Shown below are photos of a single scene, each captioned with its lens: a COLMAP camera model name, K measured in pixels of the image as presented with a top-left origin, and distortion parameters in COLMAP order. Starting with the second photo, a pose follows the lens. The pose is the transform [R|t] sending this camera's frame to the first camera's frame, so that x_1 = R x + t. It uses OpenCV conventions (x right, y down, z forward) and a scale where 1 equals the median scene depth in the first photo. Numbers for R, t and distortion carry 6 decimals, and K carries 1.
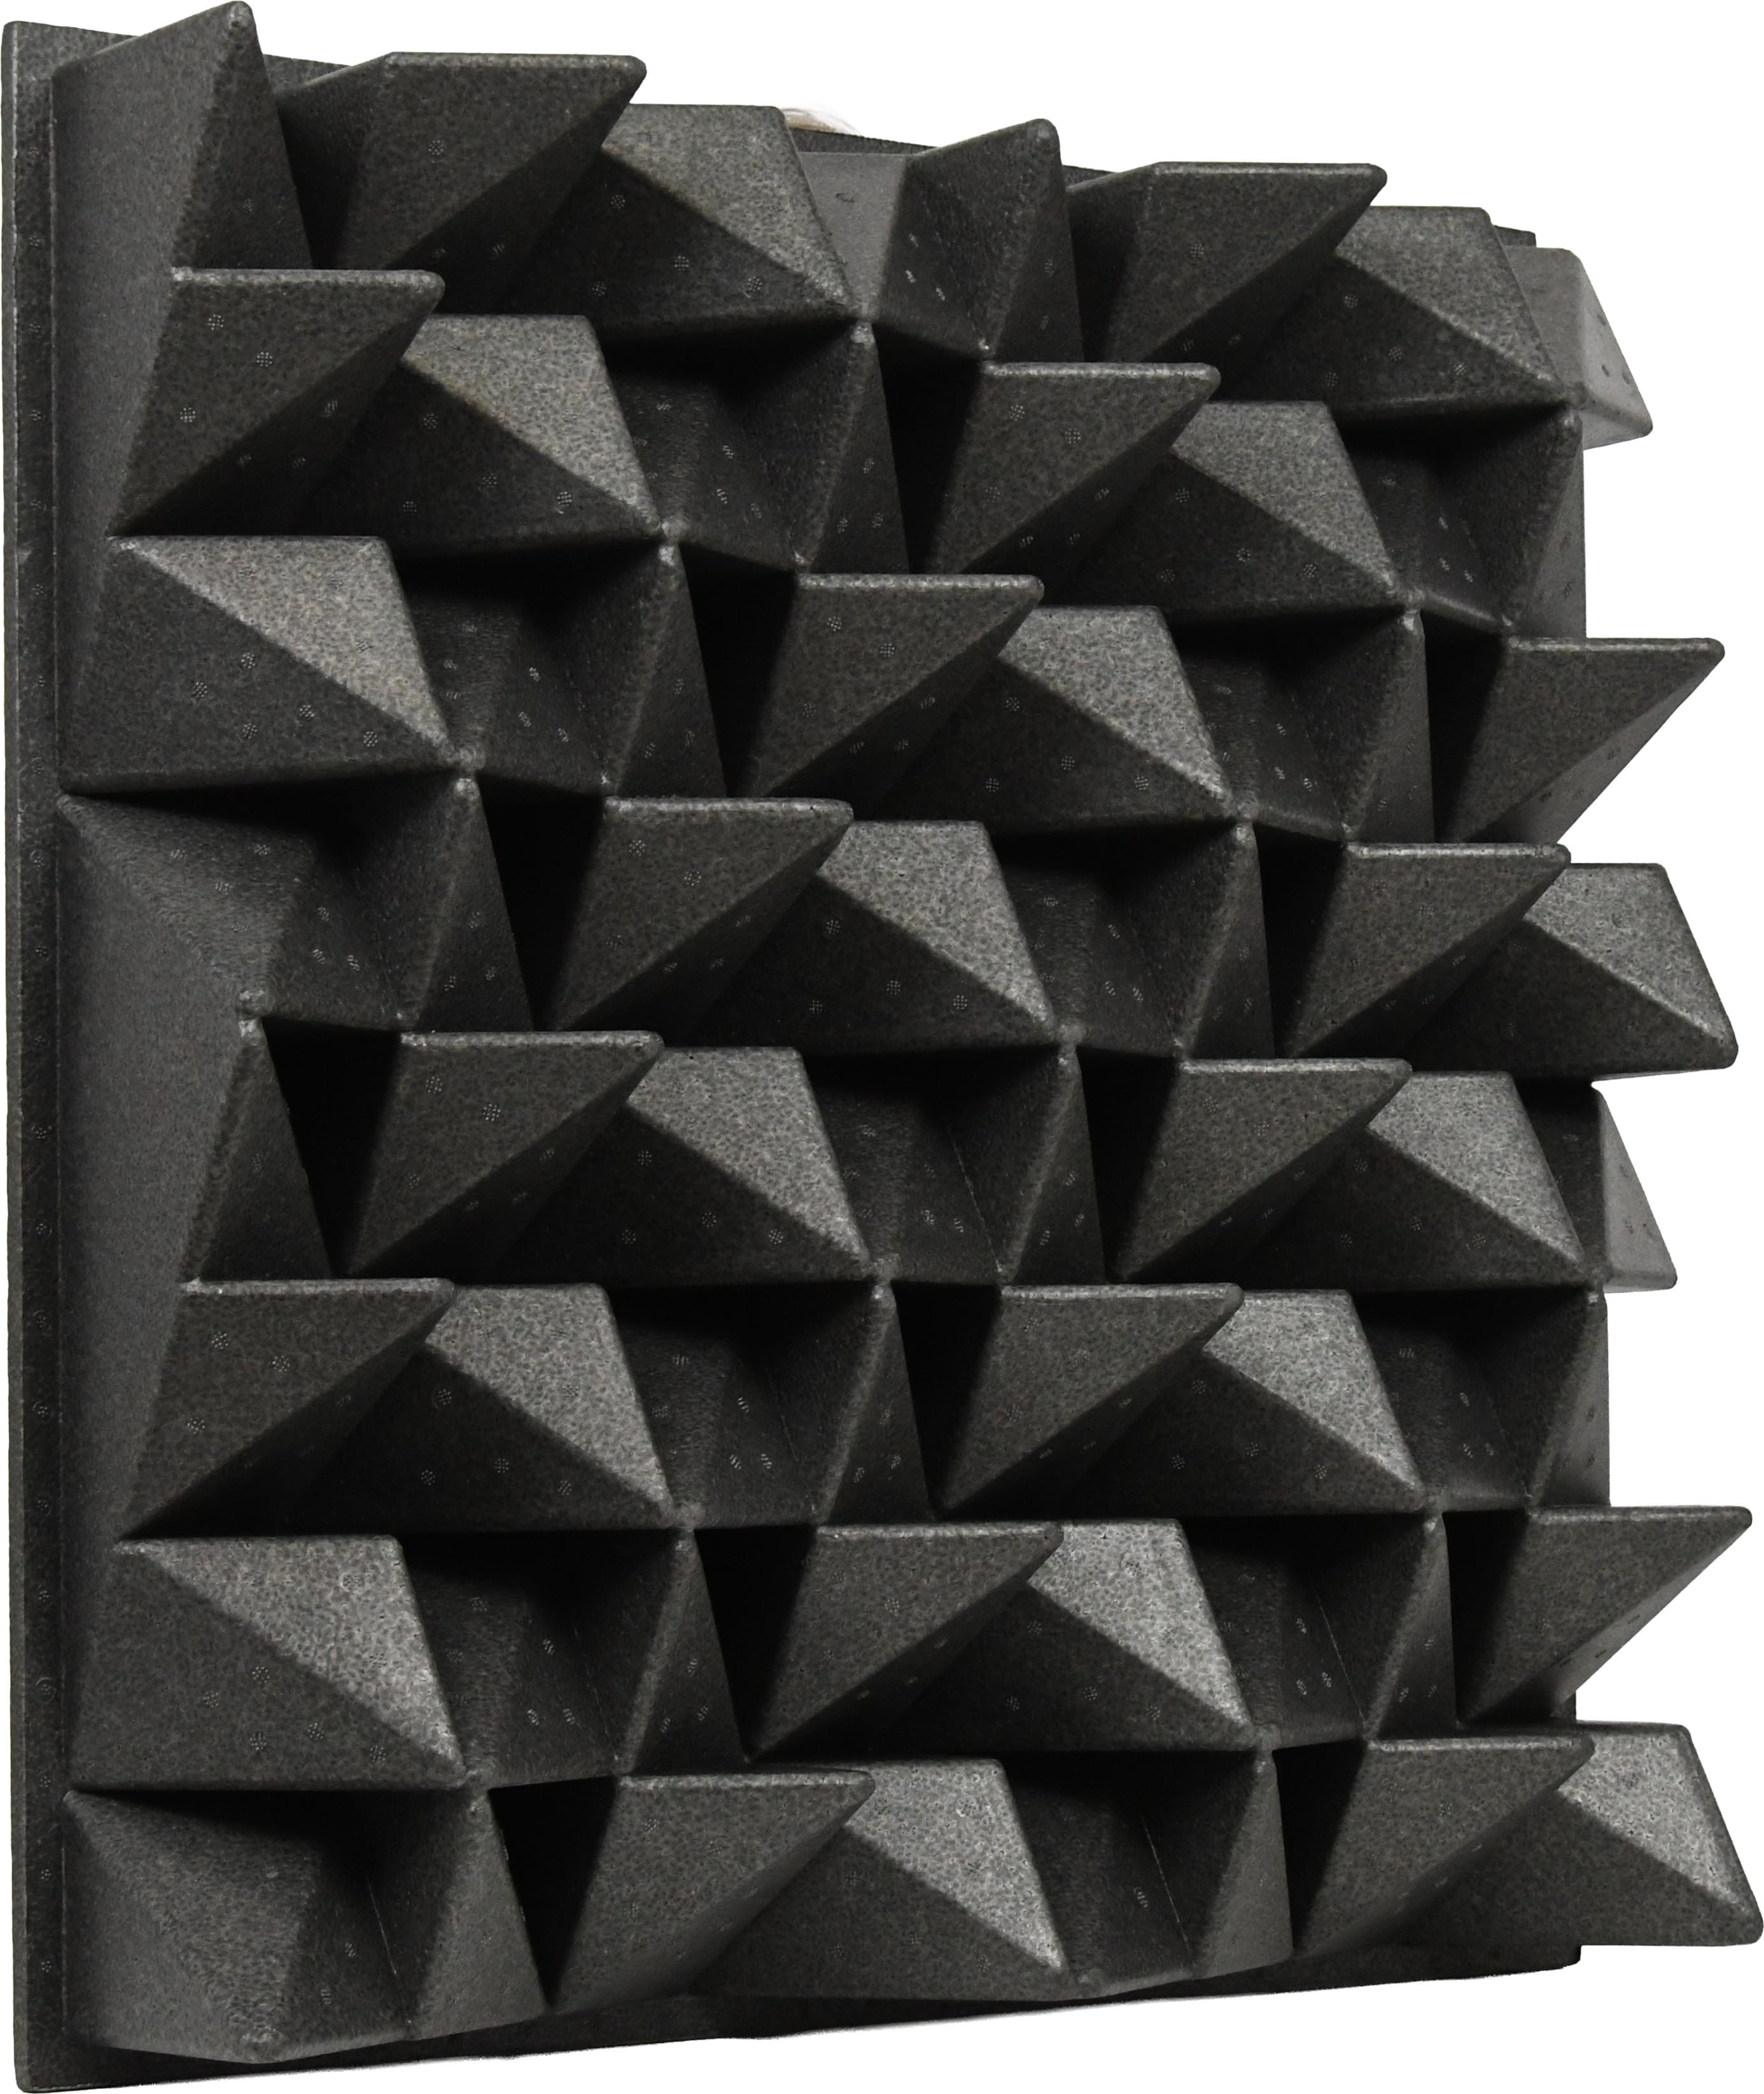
lens RADIAL K [[4251.2, 0, 882.6], [0, 4251.2, 1050.2], [0, 0, 1]] dist [-0.021912, 0.000000]
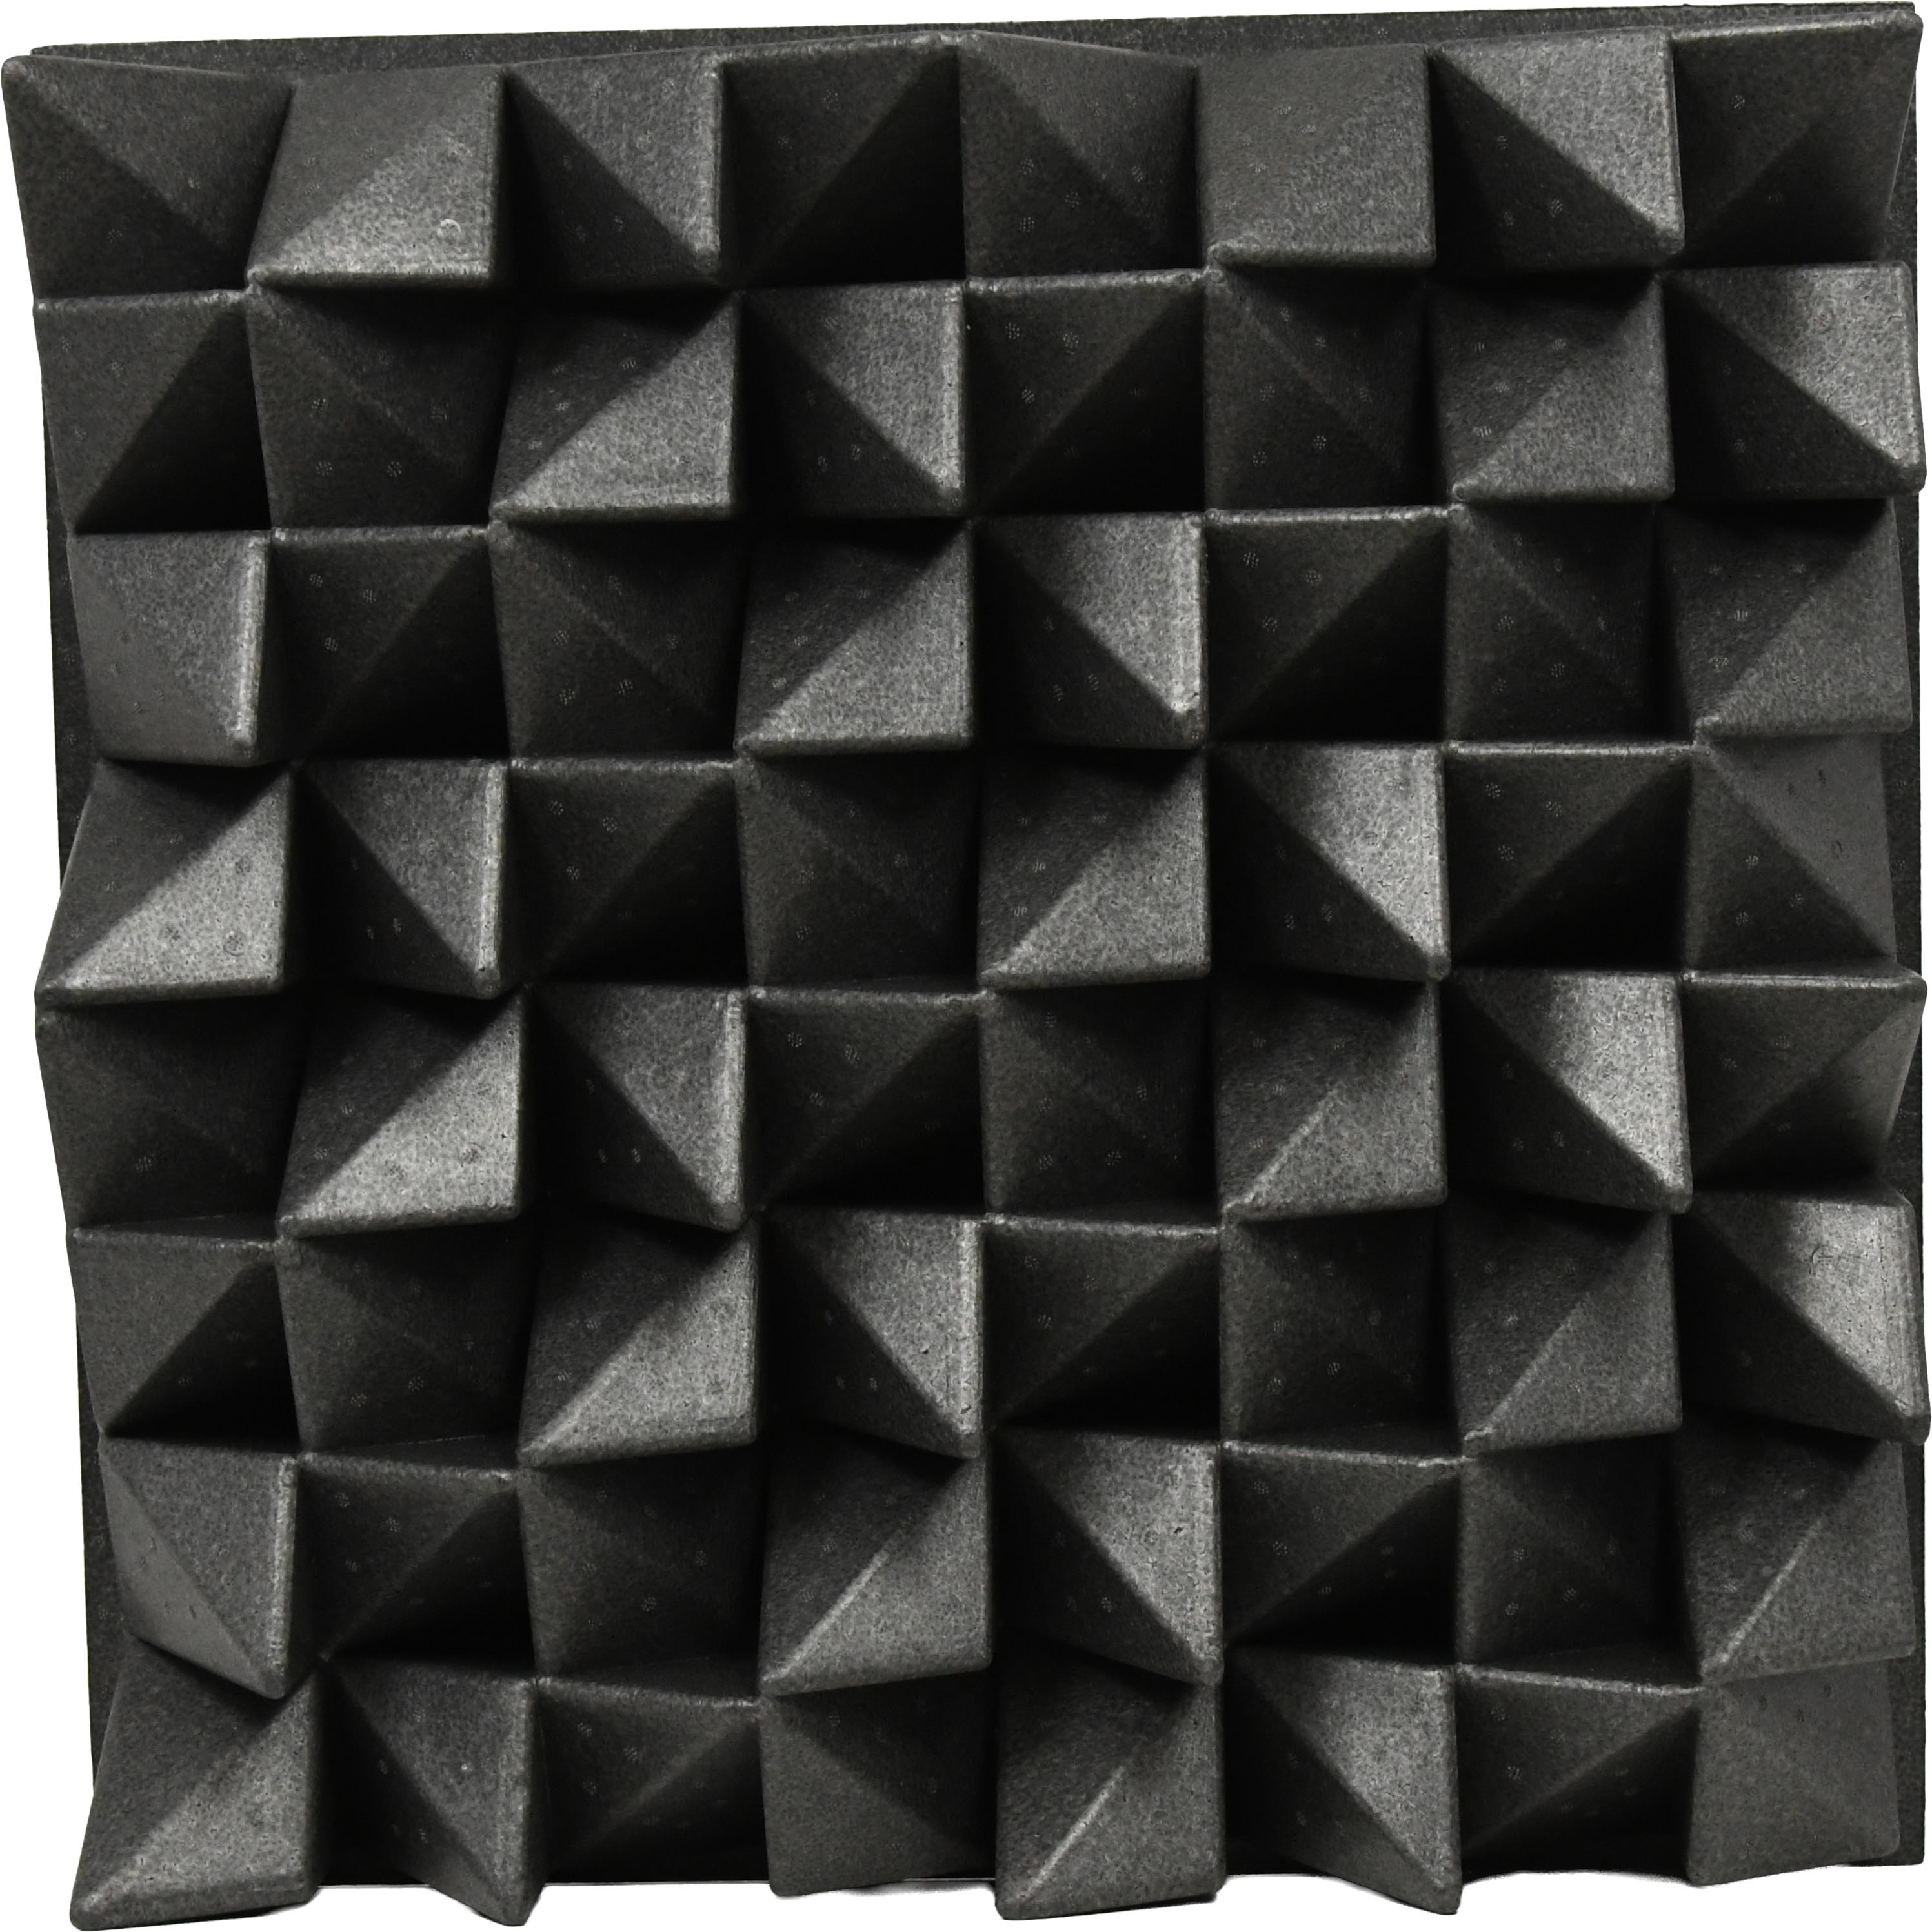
lens RADIAL K [[3836.4, 0, 969.4], [0, 3836.4, 965.3], [0, 0, 1]] dist [-0.020210, 0.000000]
pose [[-0.009072, 0.923809, -0.382747, 0.368535], [-0.996282, 0.024444, 0.082613, -0.072096], [0.085675, 0.382073, 0.920152, 0.165814]]
